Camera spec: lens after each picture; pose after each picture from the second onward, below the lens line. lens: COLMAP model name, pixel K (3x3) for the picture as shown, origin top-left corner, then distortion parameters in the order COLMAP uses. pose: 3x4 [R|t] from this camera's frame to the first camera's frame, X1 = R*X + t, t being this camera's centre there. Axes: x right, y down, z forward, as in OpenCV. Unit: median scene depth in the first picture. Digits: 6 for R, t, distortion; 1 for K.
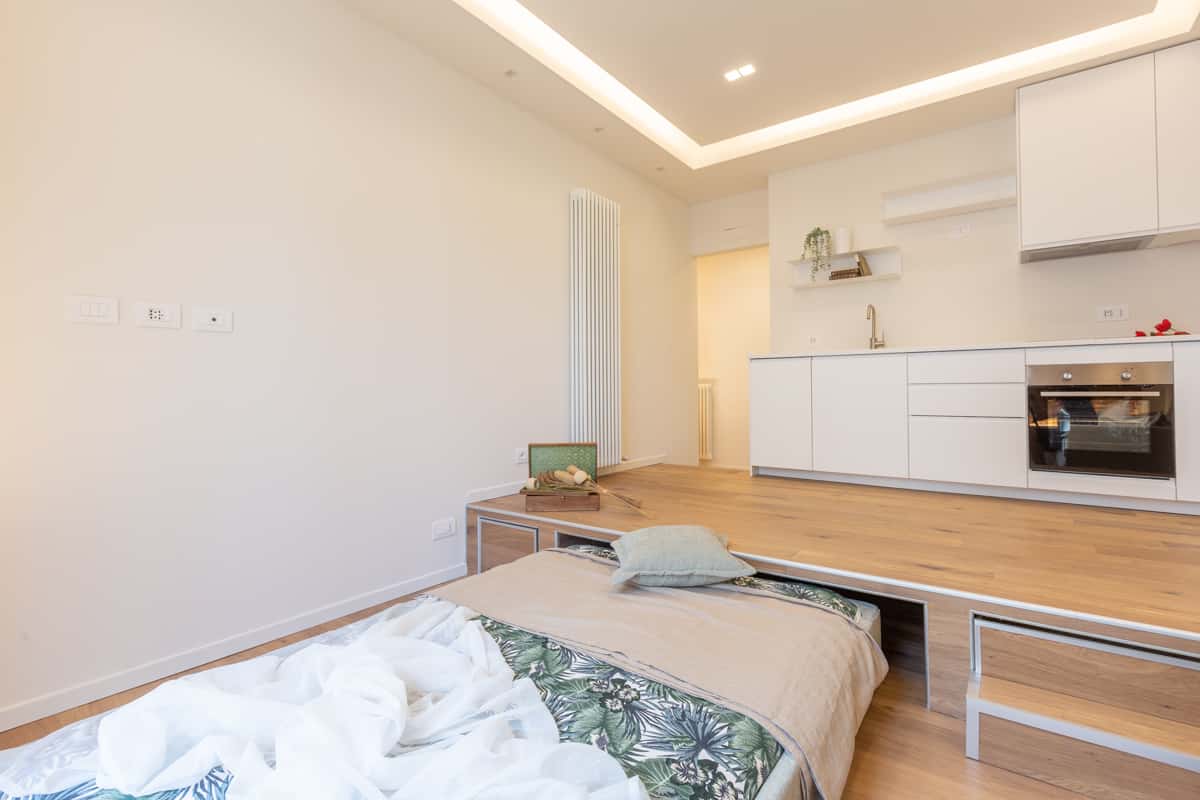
lens RADIAL K [[538.7, 0, 620.5], [0, 538.7, 383.9], [0, 0, 1]] dist [-0.000831, -0.000161]
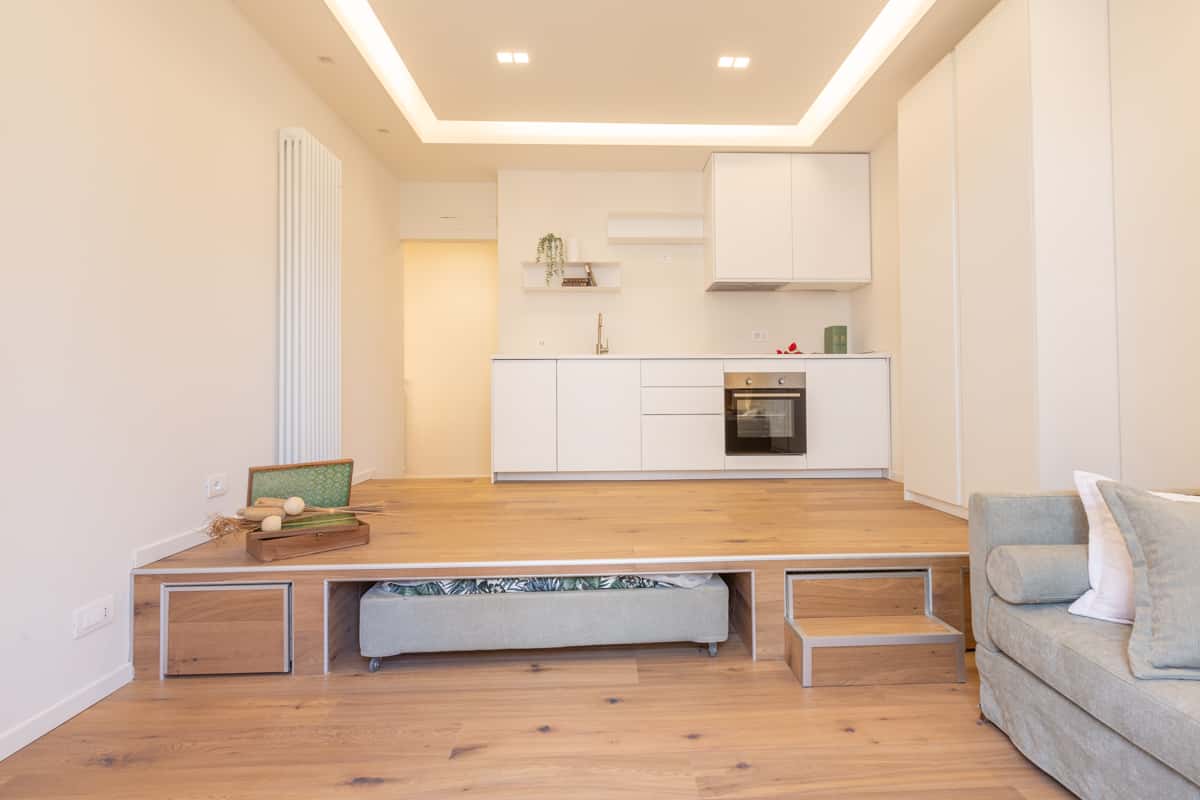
lens RADIAL K [[553.2, 0, 620.5], [0, 553.2, 383.2], [0, 0, 1]] dist [0.001814, 0.000336]
pose [[0.787540, 0.011348, 0.616159, -0.215873], [-0.007024, 0.999931, -0.009439, 0.003901], [-0.616224, 0.003105, 0.787565, 0.113626]]
